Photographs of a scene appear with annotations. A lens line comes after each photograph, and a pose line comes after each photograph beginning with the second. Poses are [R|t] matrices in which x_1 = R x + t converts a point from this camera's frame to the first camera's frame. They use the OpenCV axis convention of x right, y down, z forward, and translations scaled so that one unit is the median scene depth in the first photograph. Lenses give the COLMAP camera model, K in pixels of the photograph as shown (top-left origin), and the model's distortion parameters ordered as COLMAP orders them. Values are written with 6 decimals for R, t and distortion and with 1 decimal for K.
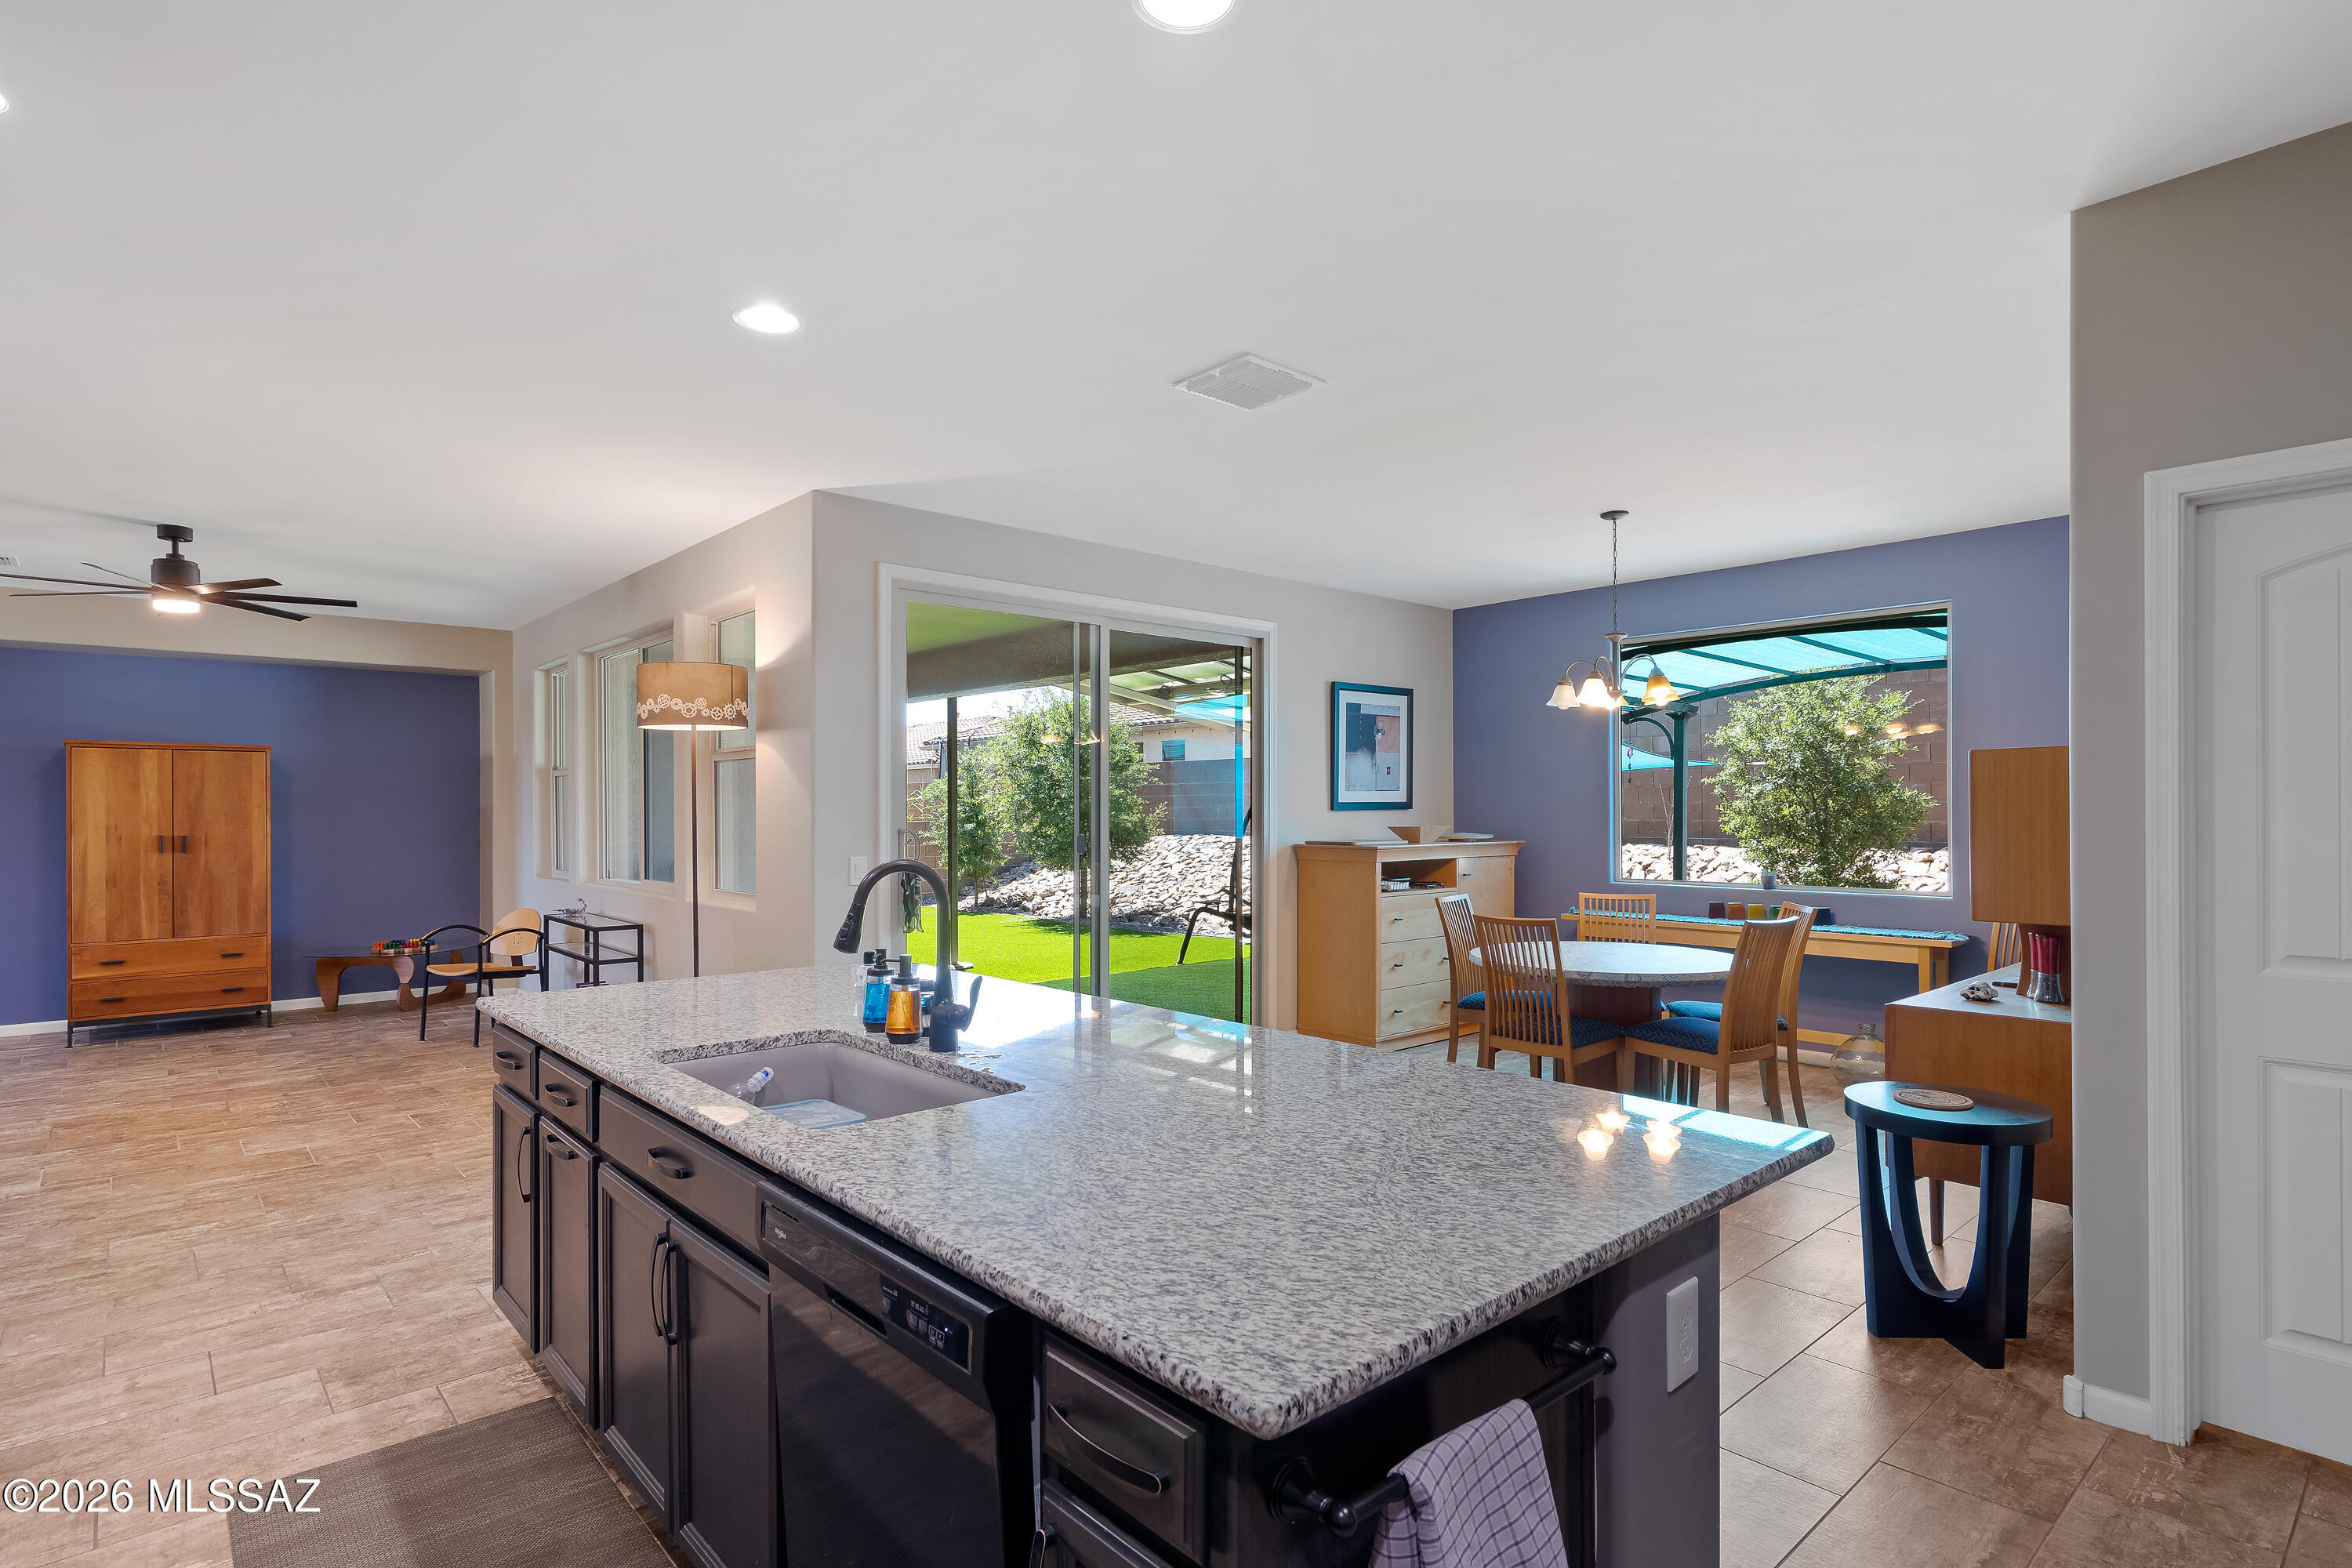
lens RADIAL K [[1172.1, 0, 1182.3], [0, 1172.1, 806.6], [0, 0, 1]] dist [-0.000726, -0.000154]
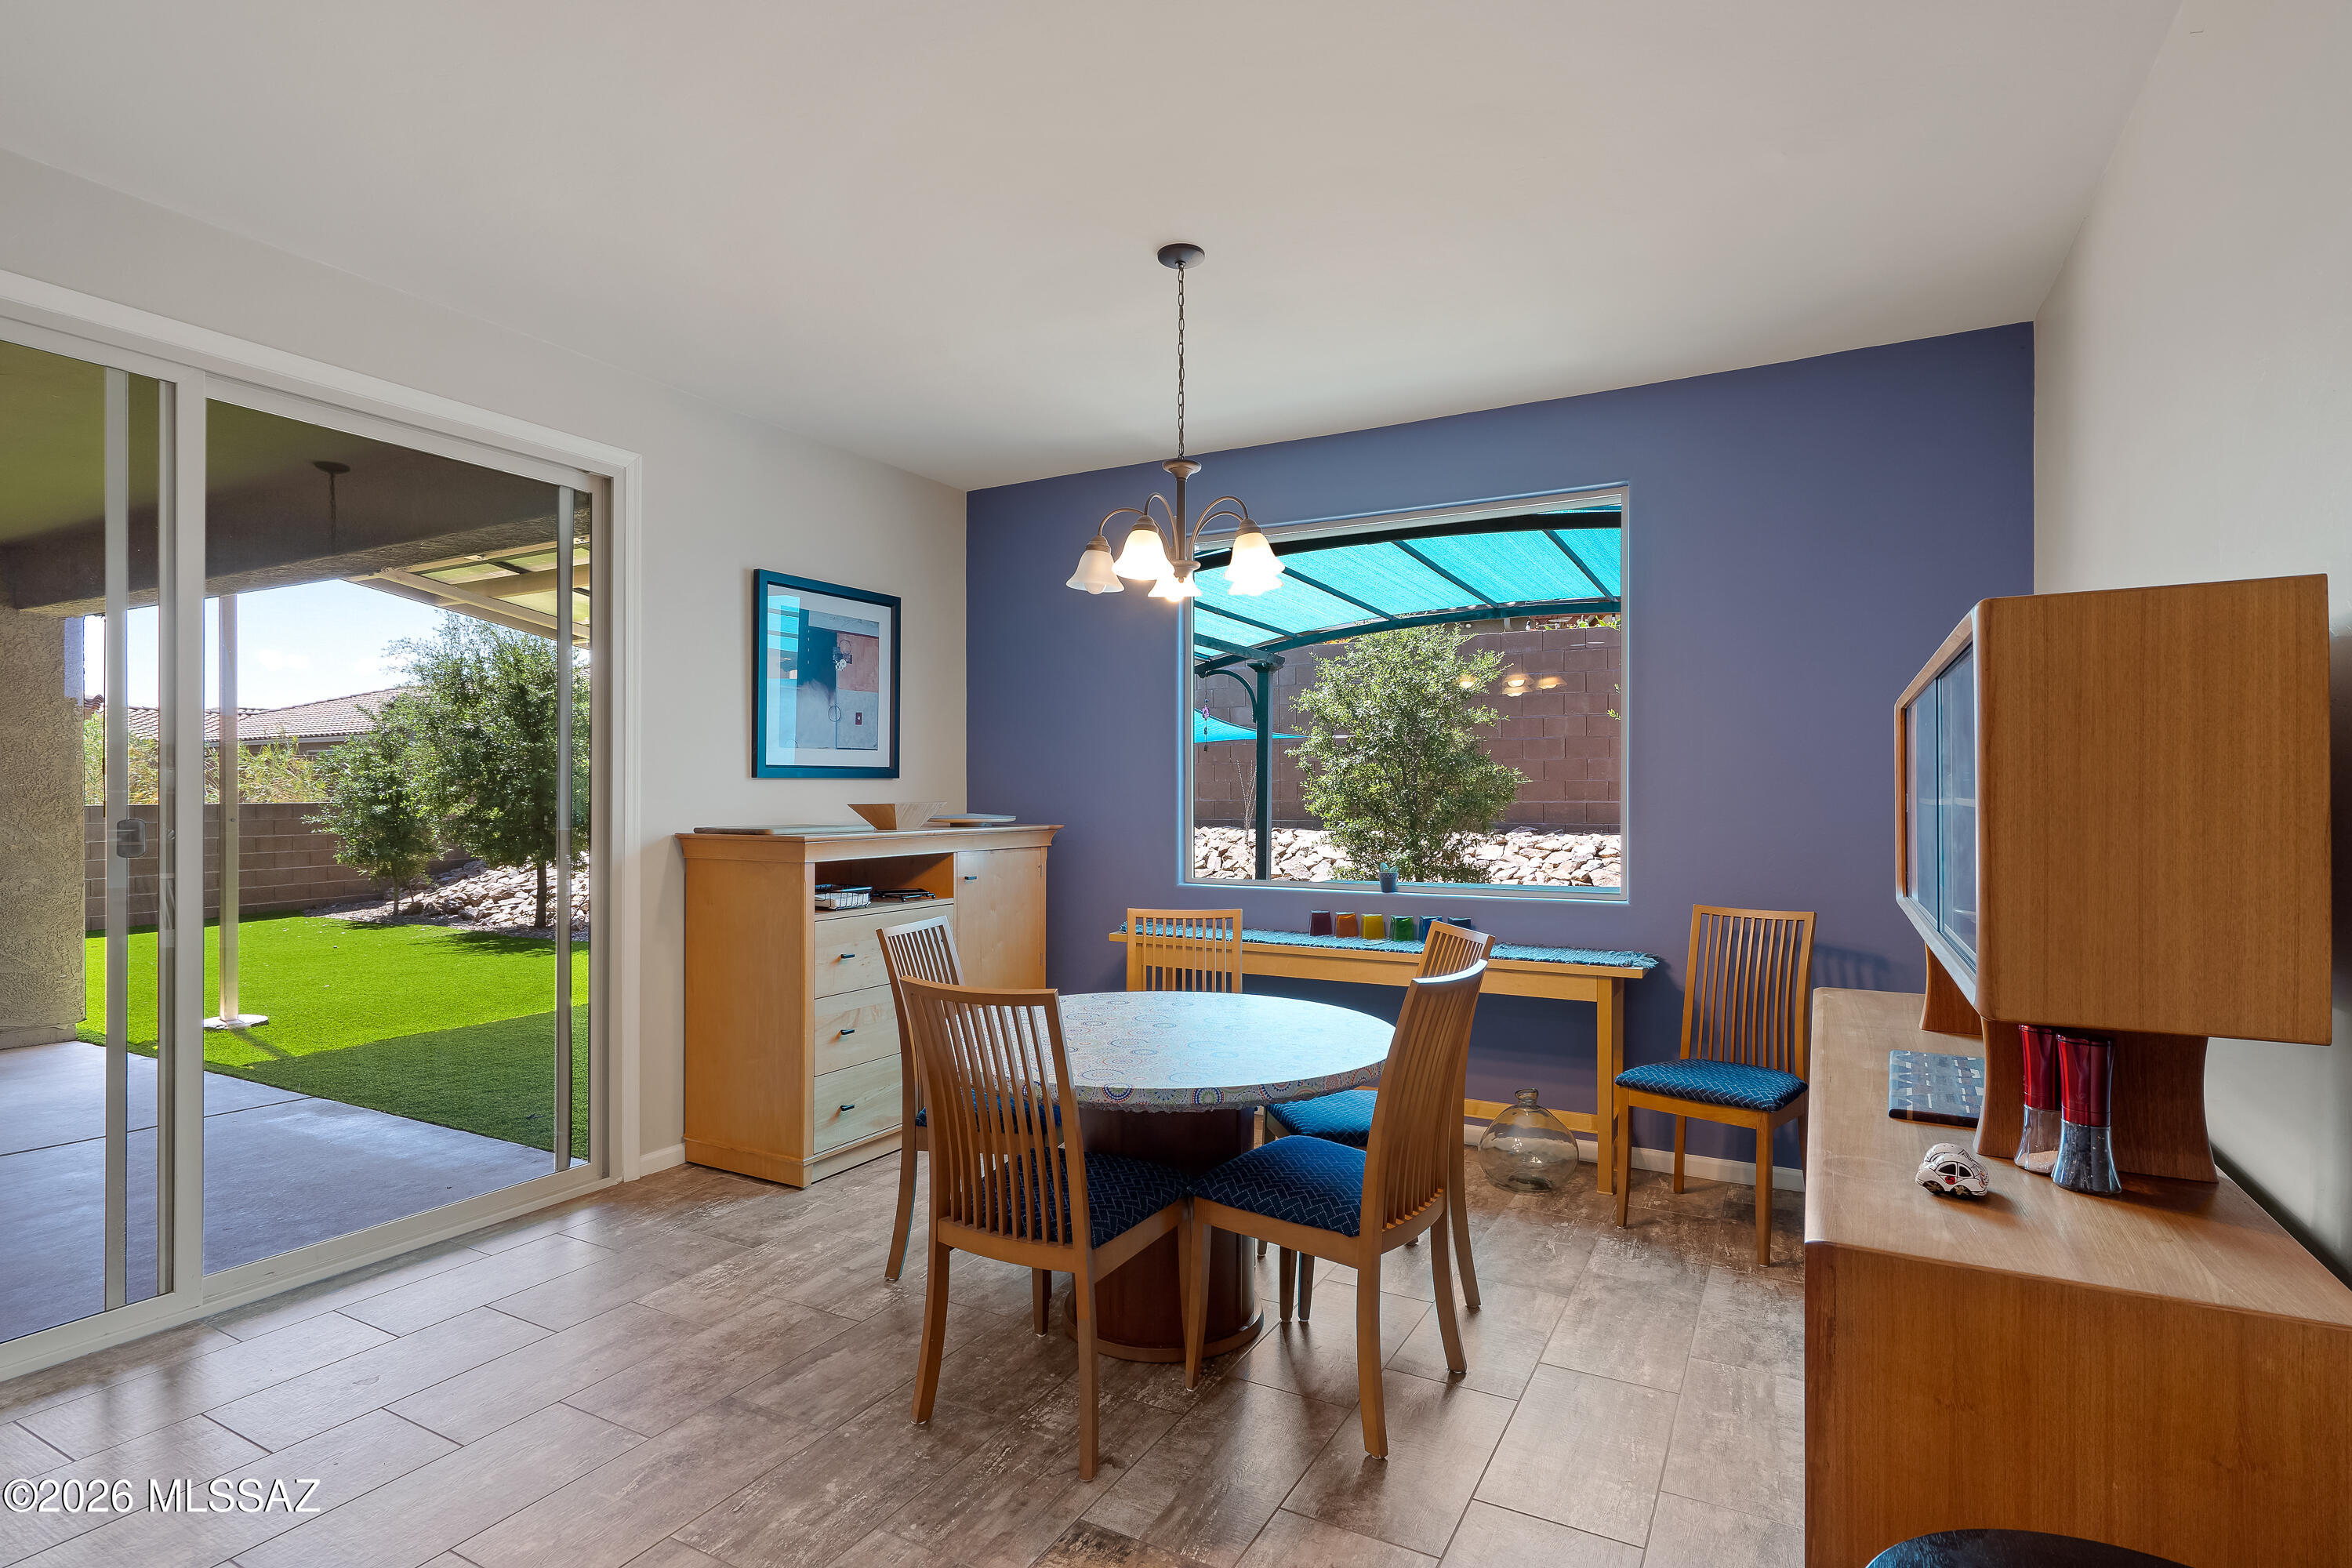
lens RADIAL K [[1173.6, 0, 1177.3], [0, 1173.6, 791.5], [0, 0, 1]] dist [0.000913, 0.000062]
pose [[0.942770, 0.003746, 0.333423, 0.122107], [-0.004109, 0.999991, 0.000383, 0.008657], [-0.333419, -0.001731, 0.942777, 0.316990]]
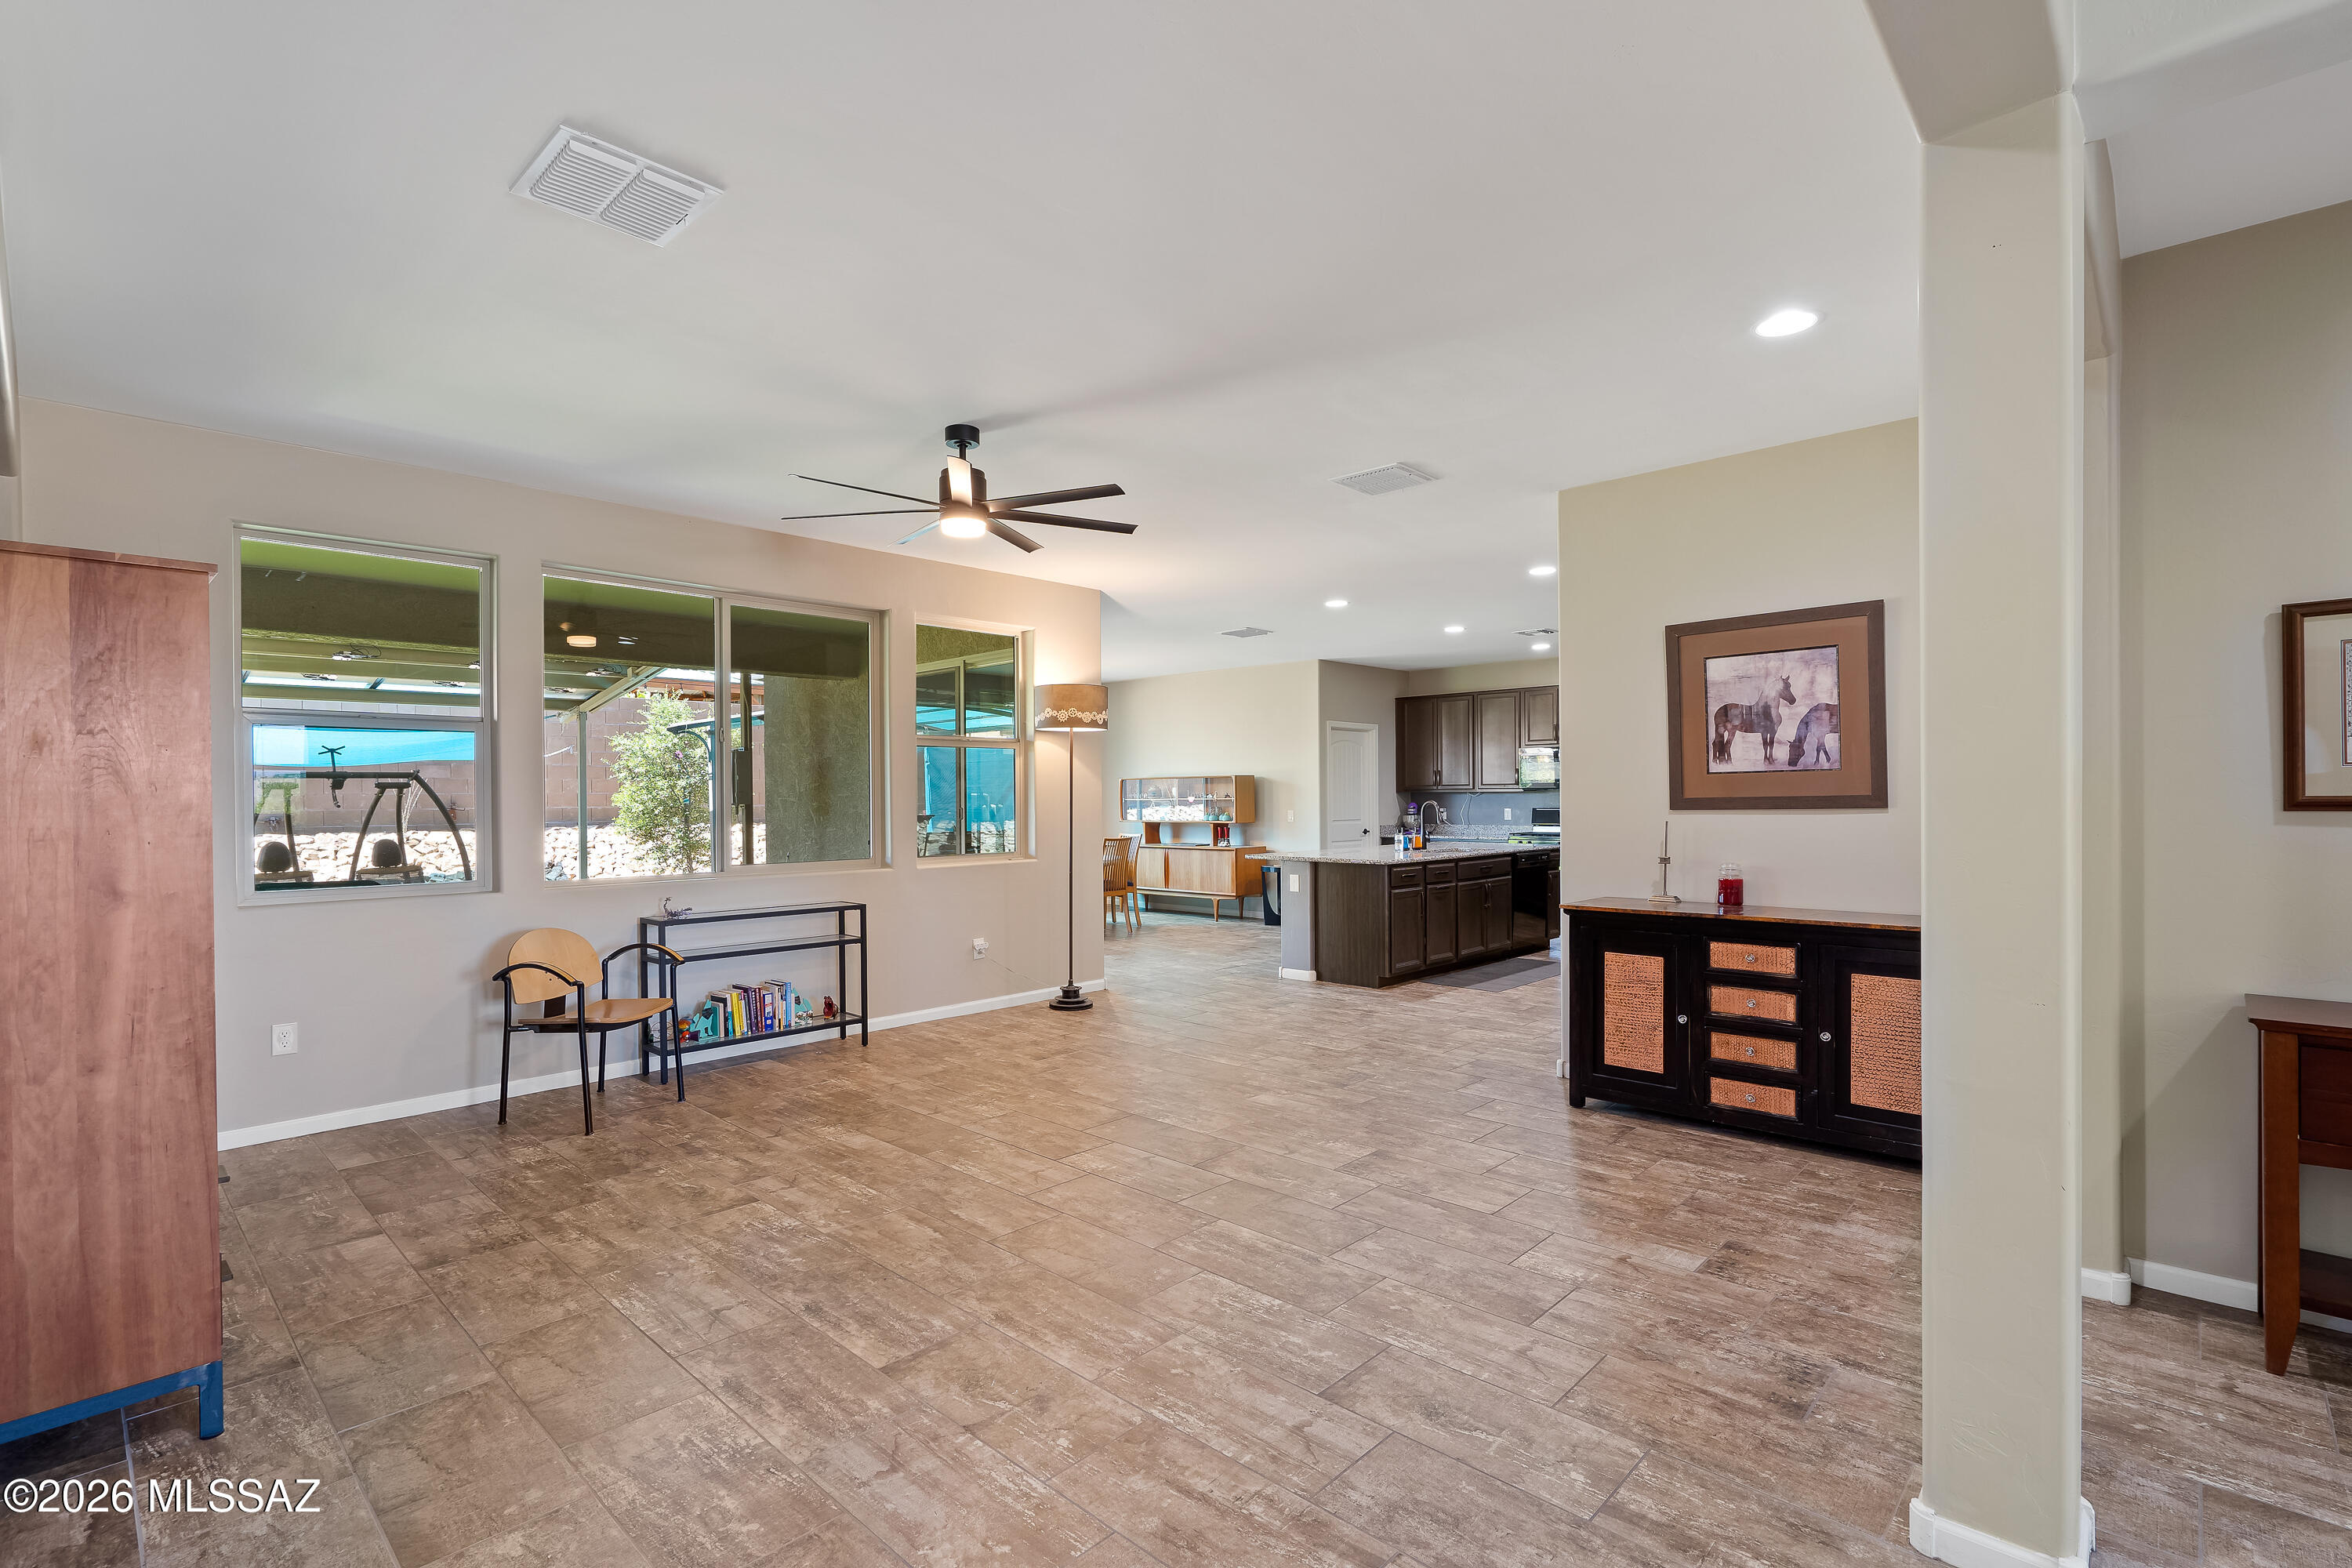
lens RADIAL K [[1077.9, 0, 1170.8], [0, 1077.9, 798.2], [0, 0, 1]] dist [0.000355, 0.000409]
pose [[-0.067677, 0.002482, 0.997704, -1.128061], [0.004069, 0.999989, -0.002211, 0.011770], [-0.997699, 0.003910, -0.067686, 0.632869]]
